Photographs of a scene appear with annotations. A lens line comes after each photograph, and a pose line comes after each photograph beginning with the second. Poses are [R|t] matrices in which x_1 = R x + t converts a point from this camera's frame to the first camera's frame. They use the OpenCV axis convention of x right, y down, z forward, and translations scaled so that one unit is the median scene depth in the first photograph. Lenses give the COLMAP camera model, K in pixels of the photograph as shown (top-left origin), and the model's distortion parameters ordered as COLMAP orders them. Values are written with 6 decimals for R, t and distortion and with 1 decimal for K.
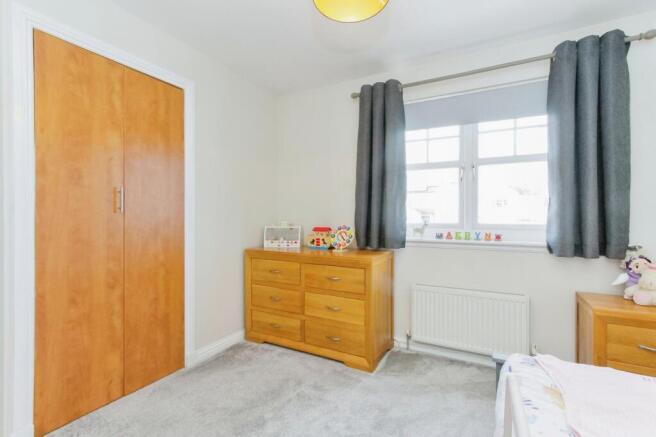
lens RADIAL K [[294.1, 0, 328.0], [0, 294.1, 218.5], [0, 0, 1]] dist [-0.001678, -0.000252]
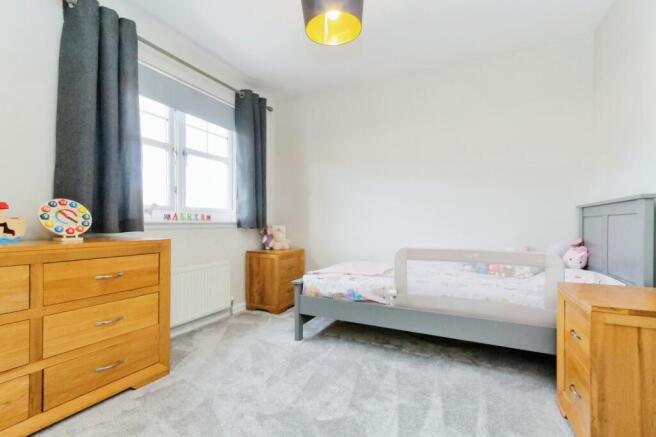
lens RADIAL K [[308.9, 0, 328.0], [0, 308.9, 218.5], [0, 0, 1]] dist [0.002892, 0.000287]
pose [[-0.015877, 0.008621, 0.999837, -0.754611], [-0.001681, 0.999961, -0.008649, 0.083059], [-0.999873, -0.001818, -0.015862, 0.555108]]
